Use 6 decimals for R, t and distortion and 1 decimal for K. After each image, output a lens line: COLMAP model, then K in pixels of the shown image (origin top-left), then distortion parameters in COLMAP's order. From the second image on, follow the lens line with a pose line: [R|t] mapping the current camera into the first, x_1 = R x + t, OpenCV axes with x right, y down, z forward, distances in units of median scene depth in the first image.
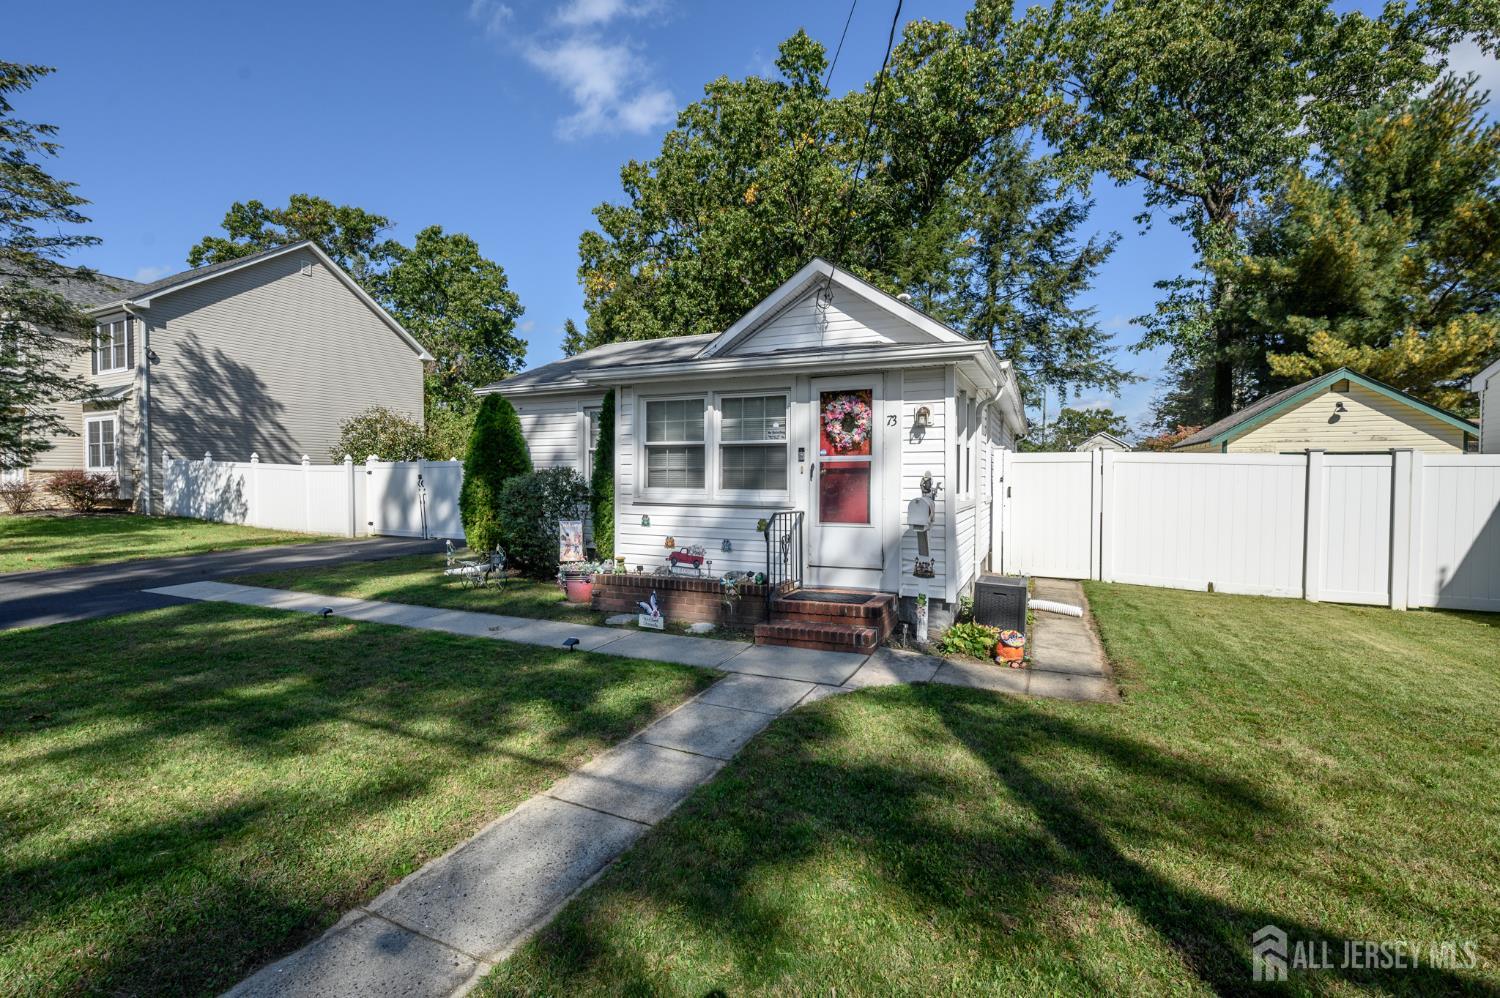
lens RADIAL K [[641.1, 0, 744.4], [0, 641.1, 494.3], [0, 0, 1]] dist [-0.002965, 0.001090]
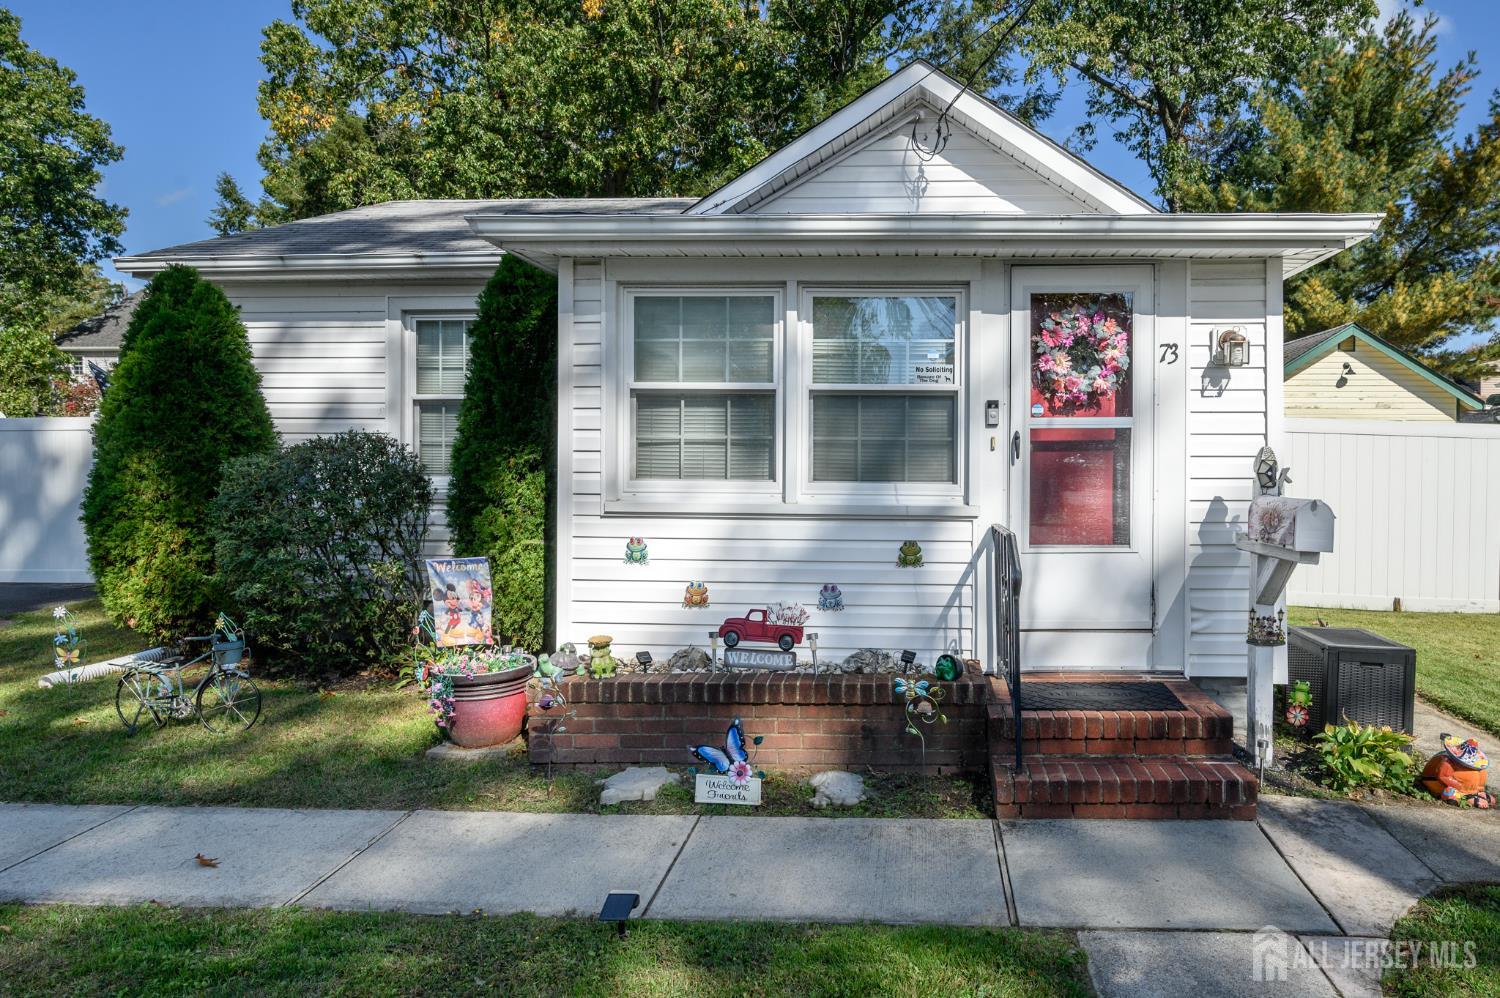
lens RADIAL K [[823.3, 0, 769.5], [0, 823.3, 452.3], [0, 0, 1]] dist [-0.003959, 0.002570]
pose [[0.927970, -0.001912, 0.372651, -0.270598], [0.009122, 0.999804, -0.017587, -0.017590], [-0.372544, 0.019719, 0.927805, 0.382218]]
